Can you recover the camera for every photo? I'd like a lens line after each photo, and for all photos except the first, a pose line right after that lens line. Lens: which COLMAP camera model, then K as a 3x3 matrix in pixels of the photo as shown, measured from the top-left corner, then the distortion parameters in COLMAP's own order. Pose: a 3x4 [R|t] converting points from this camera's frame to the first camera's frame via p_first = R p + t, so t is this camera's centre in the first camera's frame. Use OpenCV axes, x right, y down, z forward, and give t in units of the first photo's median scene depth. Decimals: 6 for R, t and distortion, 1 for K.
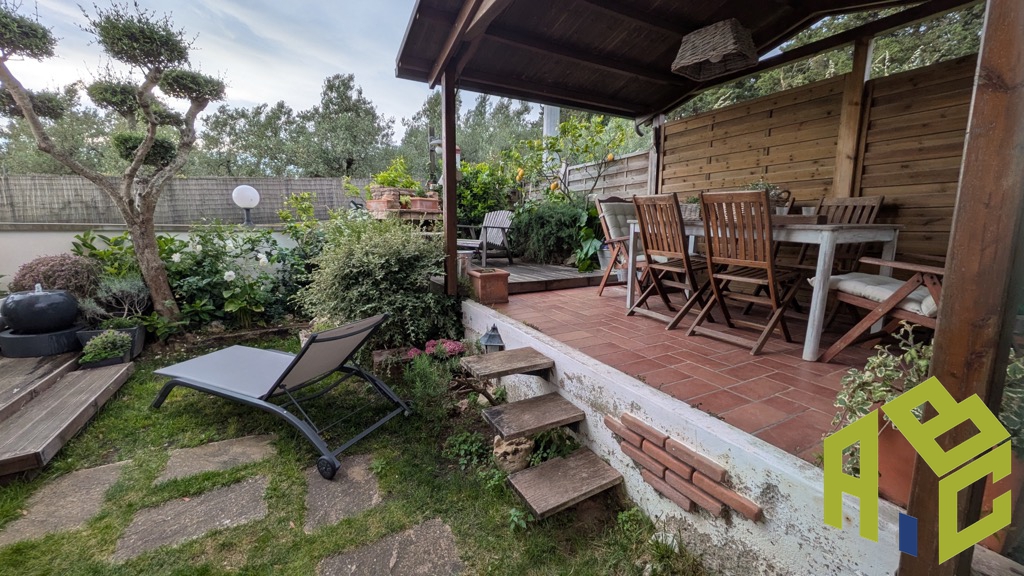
lens RADIAL K [[397.9, 0, 515.2], [0, 397.9, 284.3], [0, 0, 1]] dist [-0.000778, -0.000084]
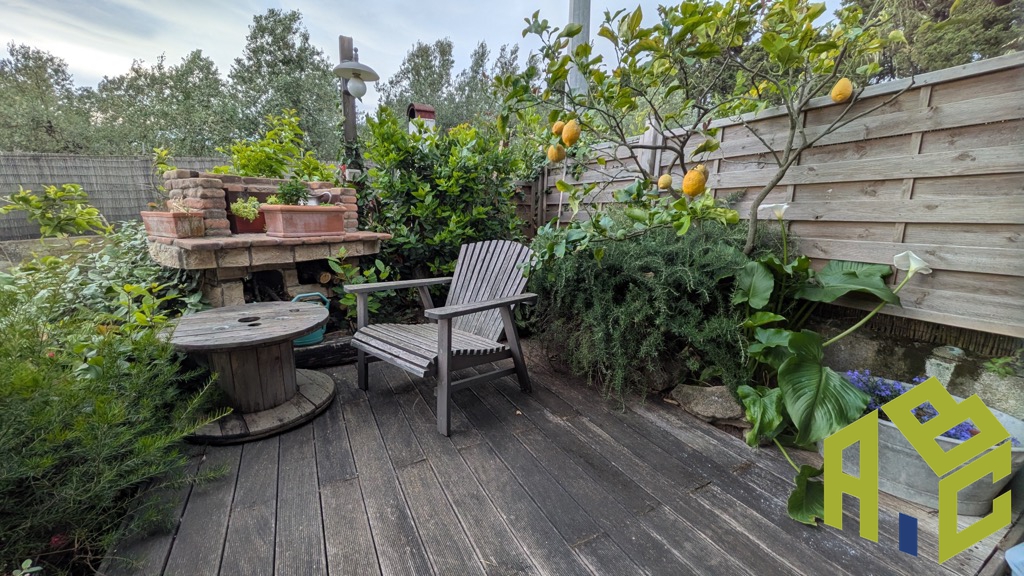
lens RADIAL K [[397.9, 0, 509.7], [0, 397.9, 290.1], [0, 0, 1]] dist [-0.000778, -0.000084]
pose [[0.999676, 0.018102, -0.017922, -0.017358], [-0.017363, 0.999028, 0.040522, -0.138865], [0.018638, -0.040198, 0.999018, 0.559067]]
